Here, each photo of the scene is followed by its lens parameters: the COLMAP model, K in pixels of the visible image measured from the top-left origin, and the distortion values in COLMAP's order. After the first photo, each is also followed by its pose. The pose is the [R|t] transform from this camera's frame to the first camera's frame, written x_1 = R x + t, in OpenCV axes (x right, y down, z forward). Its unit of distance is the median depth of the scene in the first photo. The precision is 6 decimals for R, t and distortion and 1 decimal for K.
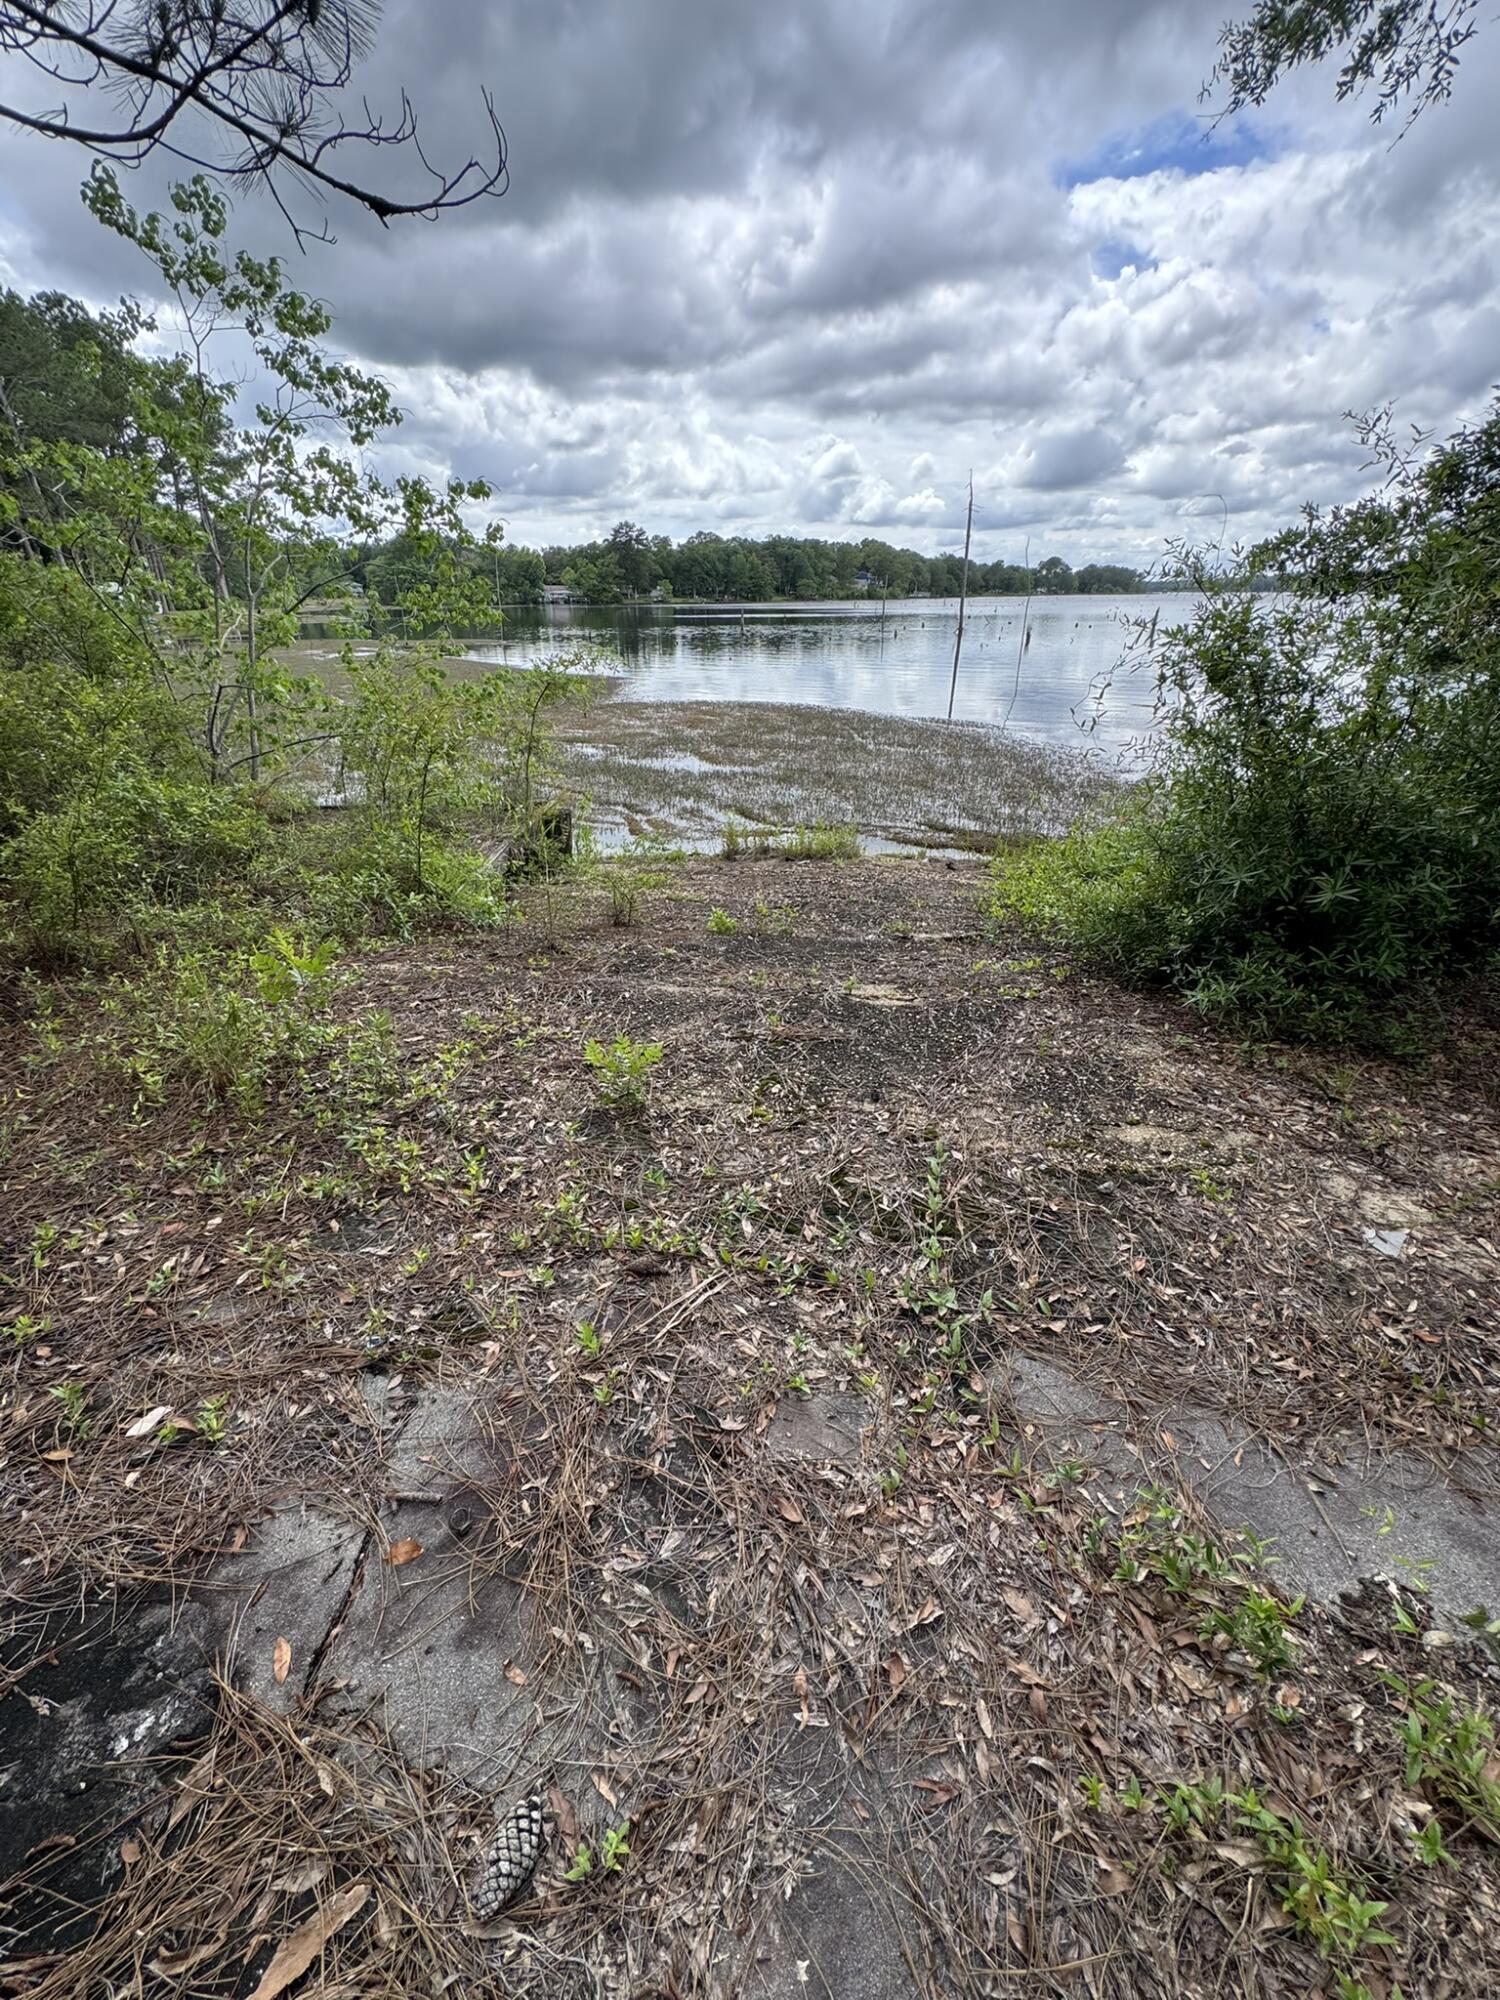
lens RADIAL K [[795.7, 0, 758.9], [0, 795.7, 1000.4], [0, 0, 1]] dist [0.000542, 0.000018]
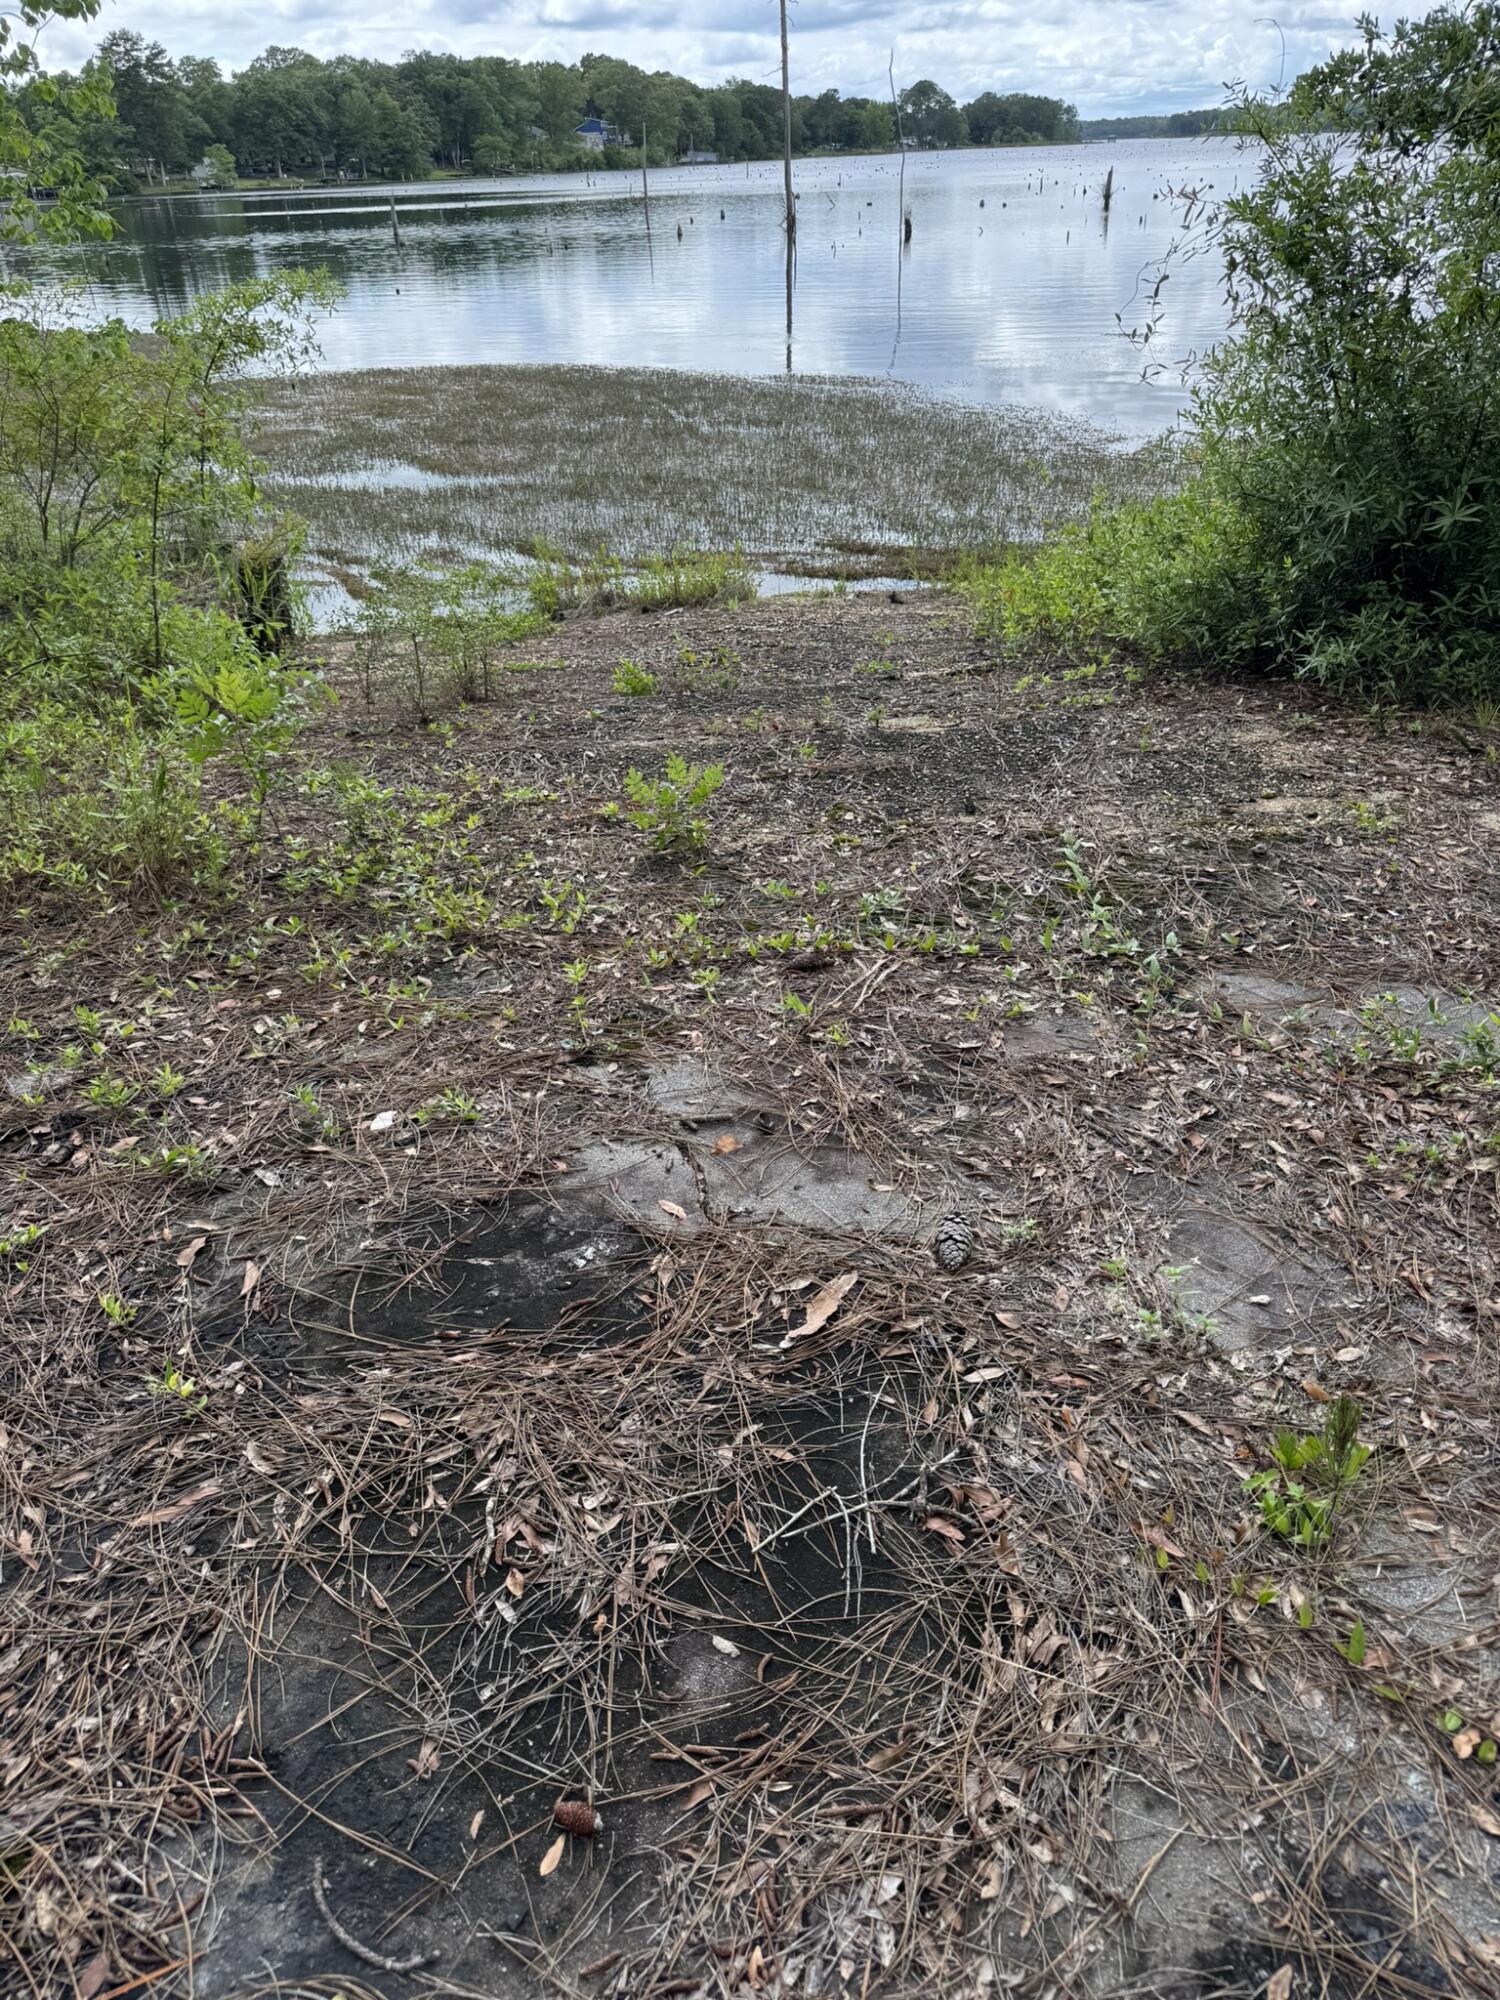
lens RADIAL K [[1415.1, 0, 750.0], [0, 1415.1, 1000.0], [0, 0, 1]] dist [0.031443, -0.029925]
pose [[0.977000, -0.132482, 0.167094, -0.280749], [0.122166, 0.989994, 0.070618, 0.150779], [-0.174777, -0.048581, 0.983409, -0.325816]]
